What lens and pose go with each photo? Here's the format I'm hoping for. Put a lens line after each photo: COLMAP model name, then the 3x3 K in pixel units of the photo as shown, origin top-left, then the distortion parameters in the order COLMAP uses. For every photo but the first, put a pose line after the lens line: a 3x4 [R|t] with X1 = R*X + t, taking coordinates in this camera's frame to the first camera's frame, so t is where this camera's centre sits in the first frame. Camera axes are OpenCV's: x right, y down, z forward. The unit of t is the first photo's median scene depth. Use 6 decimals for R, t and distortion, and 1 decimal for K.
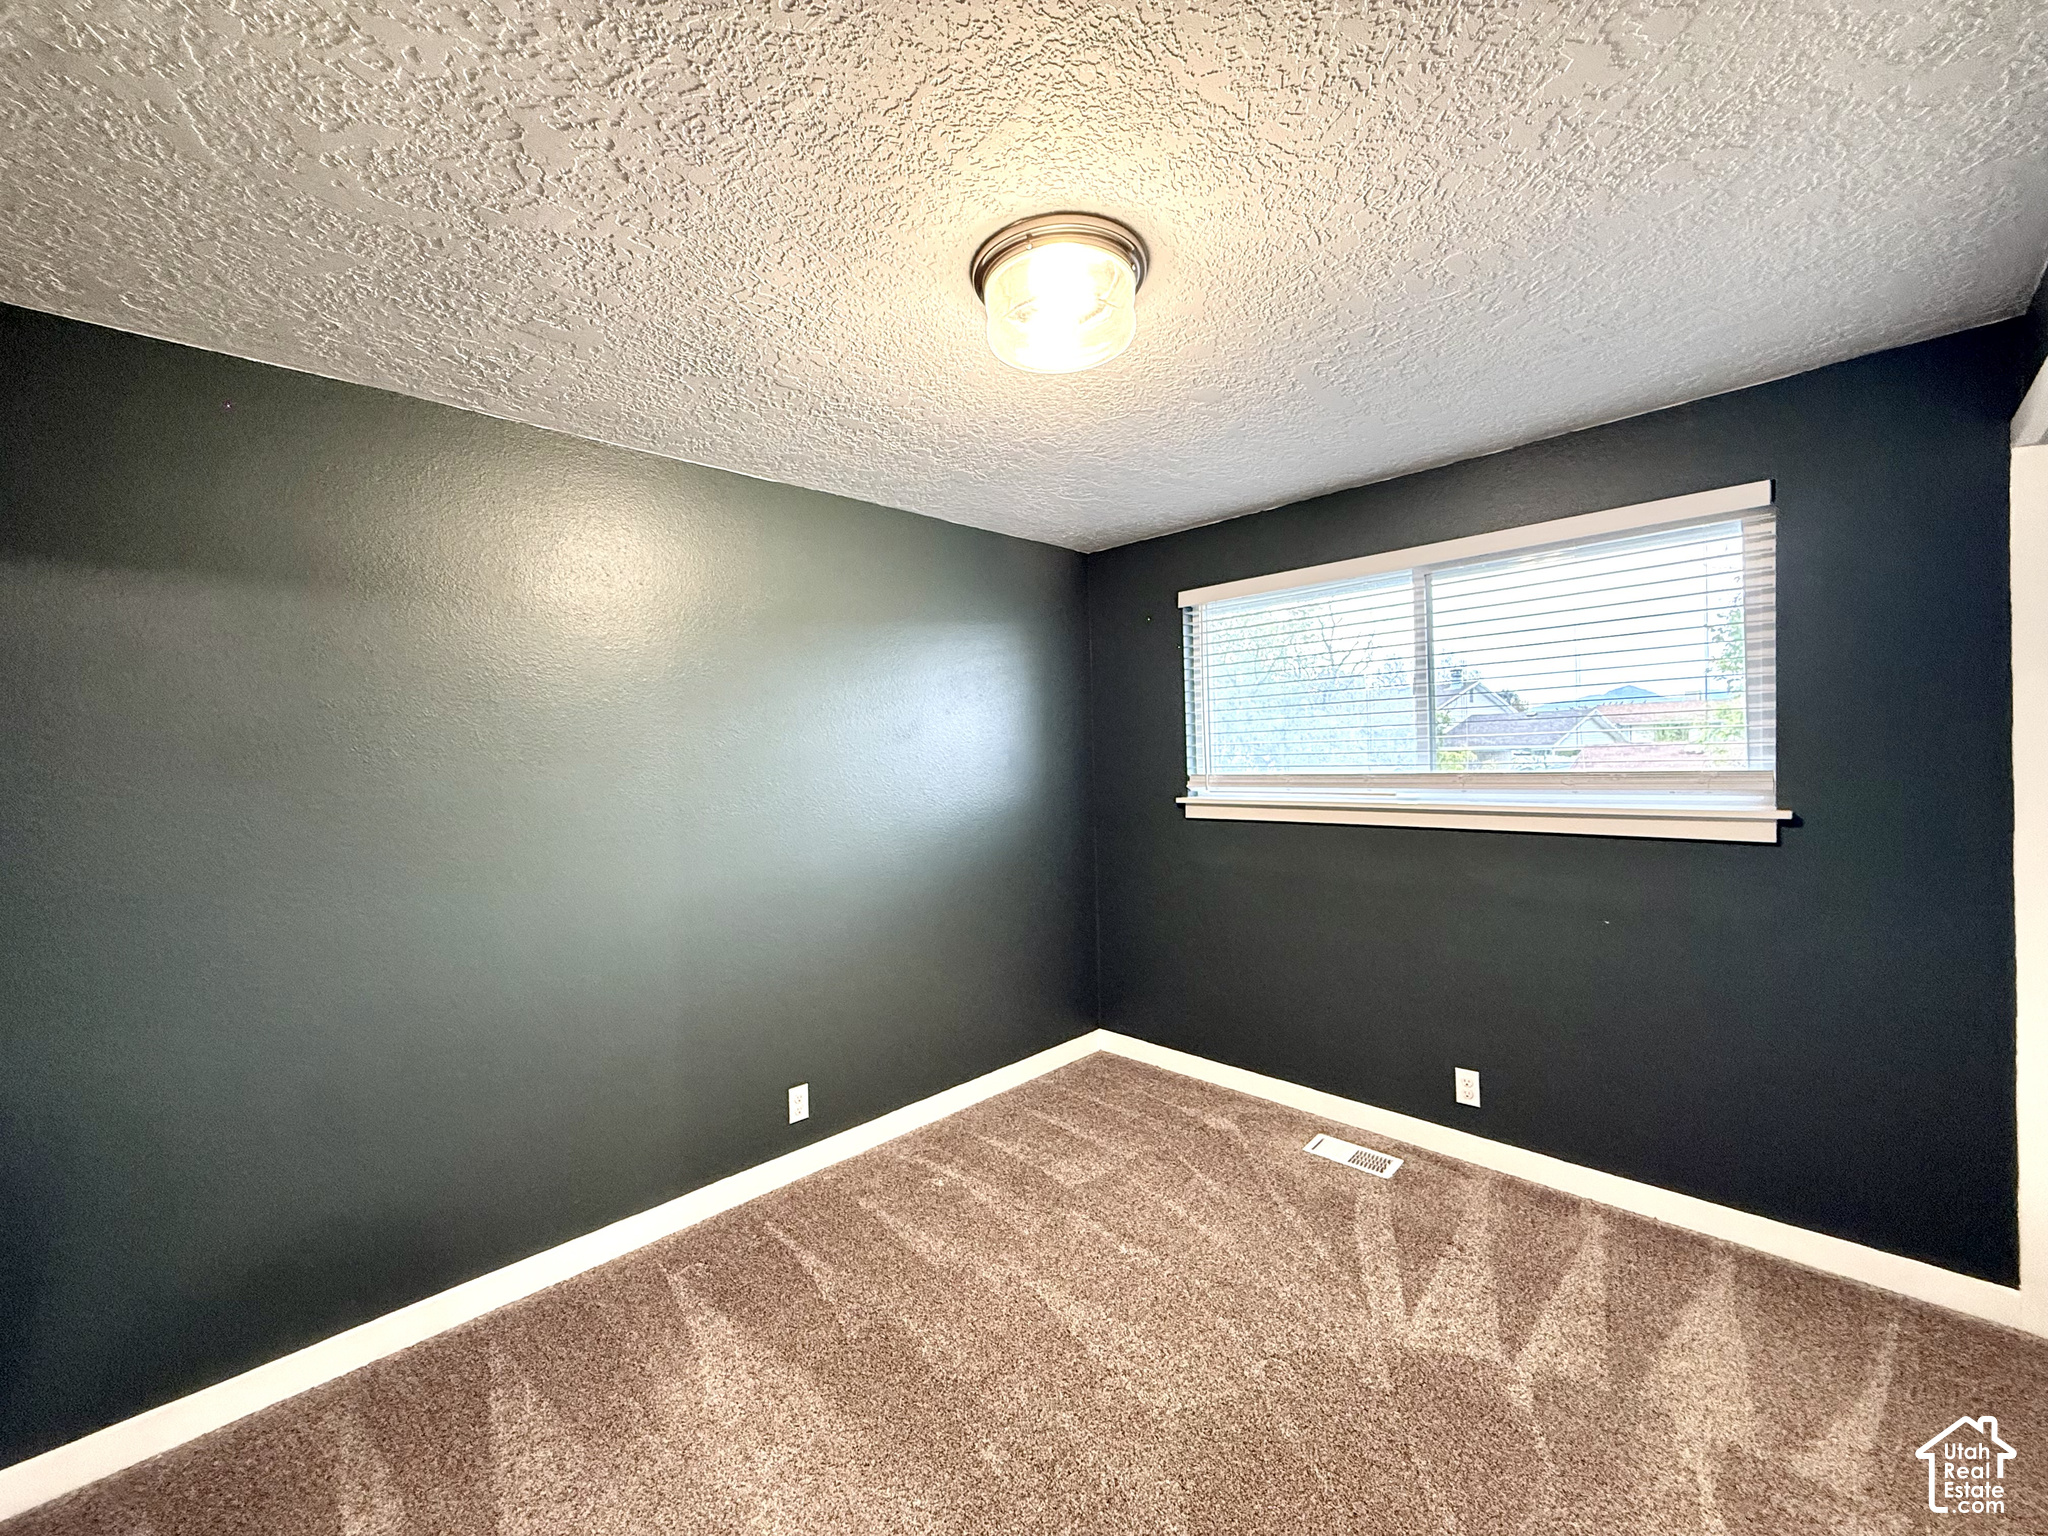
lens RADIAL K [[814.1, 0, 1019.5], [0, 814.1, 764.9], [0, 0, 1]] dist [-0.000428, -0.000086]
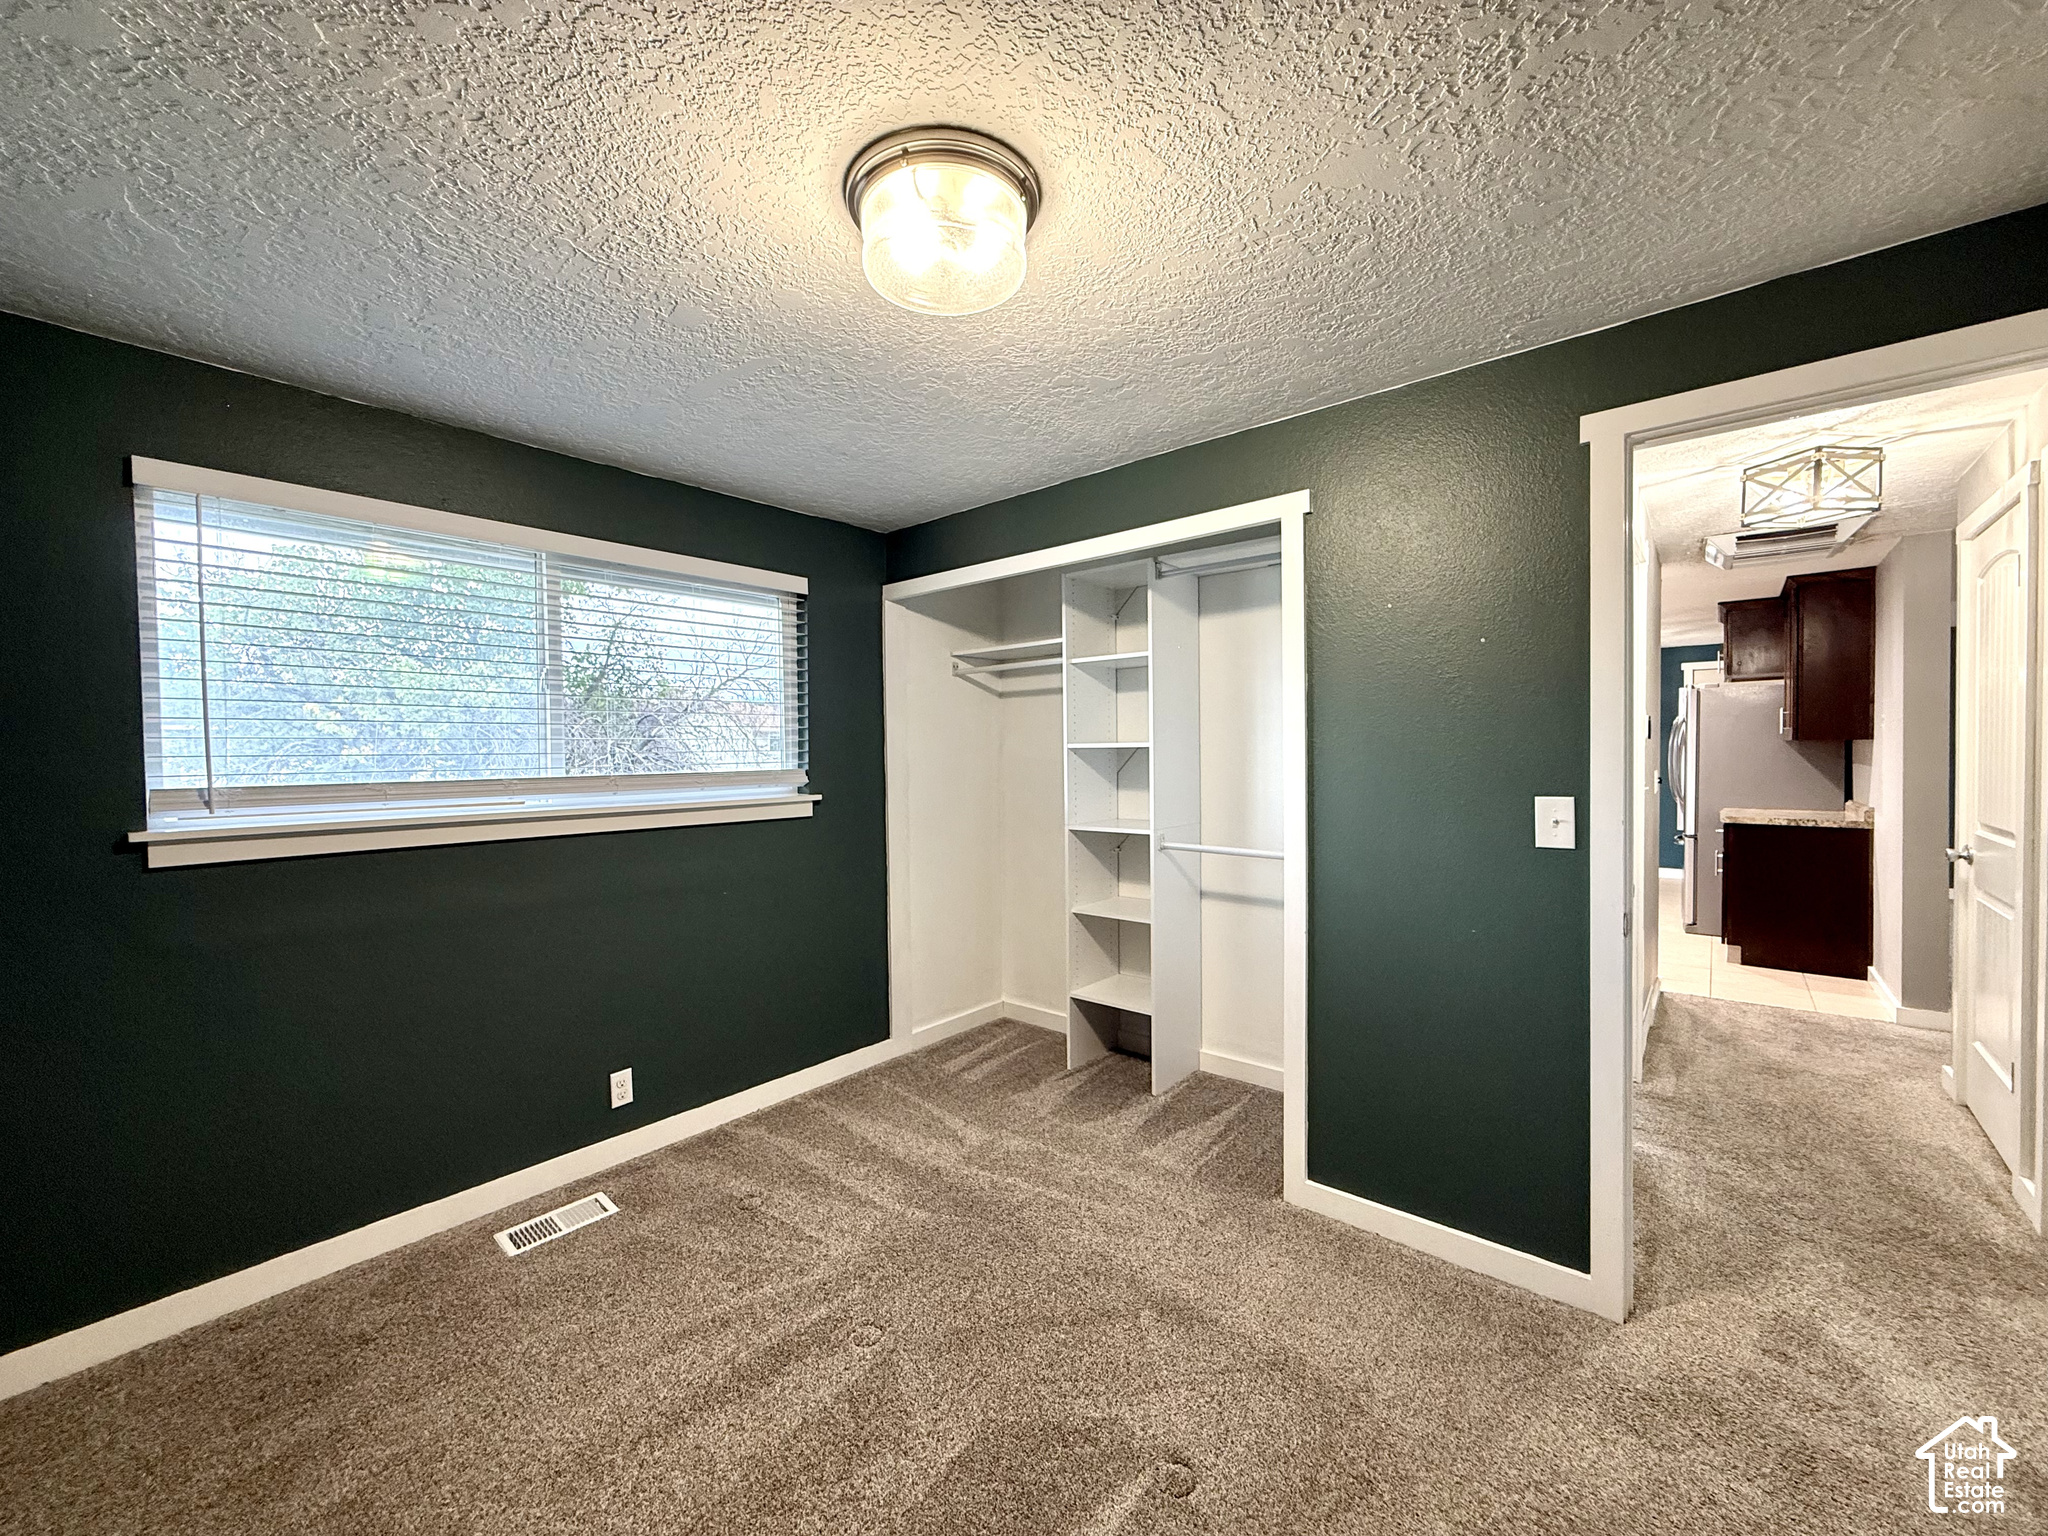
lens RADIAL K [[814.1, 0, 1022.3], [0, 814.1, 768.0], [0, 0, 1]] dist [-0.000428, -0.000086]
pose [[-0.087499, 0.008557, 0.996128, -0.628309], [0.025293, 0.999660, -0.006365, 0.024785], [-0.995843, 0.024638, -0.087685, 0.740411]]
